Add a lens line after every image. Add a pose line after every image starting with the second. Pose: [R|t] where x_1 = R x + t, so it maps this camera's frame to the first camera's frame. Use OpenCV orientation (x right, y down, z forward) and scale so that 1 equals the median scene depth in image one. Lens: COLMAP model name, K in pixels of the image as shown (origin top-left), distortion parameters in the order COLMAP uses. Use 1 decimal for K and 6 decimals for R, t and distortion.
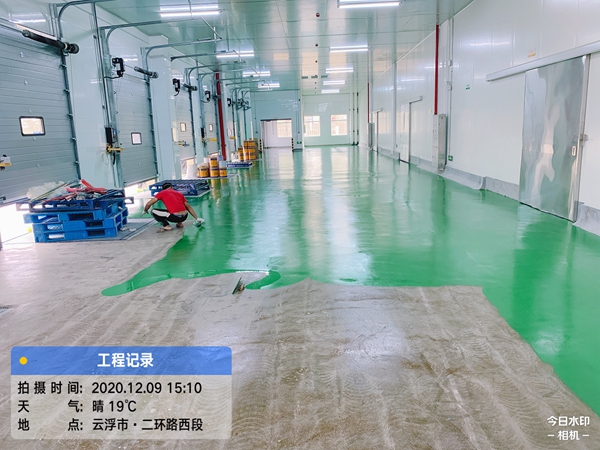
lens RADIAL K [[458.4, 0, 300.3], [0, 458.4, 224.3], [0, 0, 1]] dist [-0.000169, -0.002420]
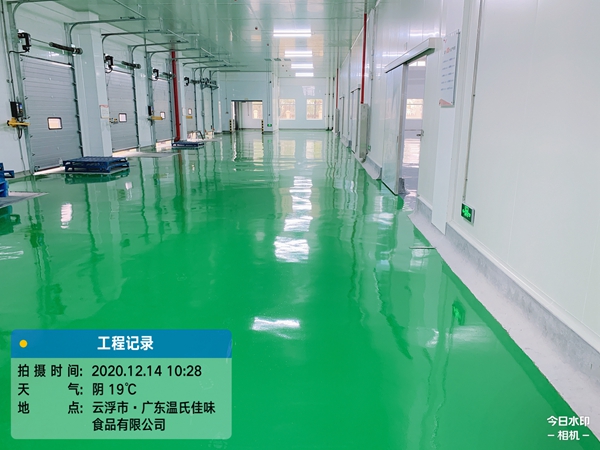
lens RADIAL K [[458.4, 0, 299.2], [0, 458.4, 225.6], [0, 0, 1]] dist [-0.000169, -0.002420]
pose [[0.998935, 0.045889, 0.004848, 0.107064], [-0.046044, 0.998171, 0.039174, -0.002690], [-0.003042, -0.039355, 0.999221, -0.013831]]
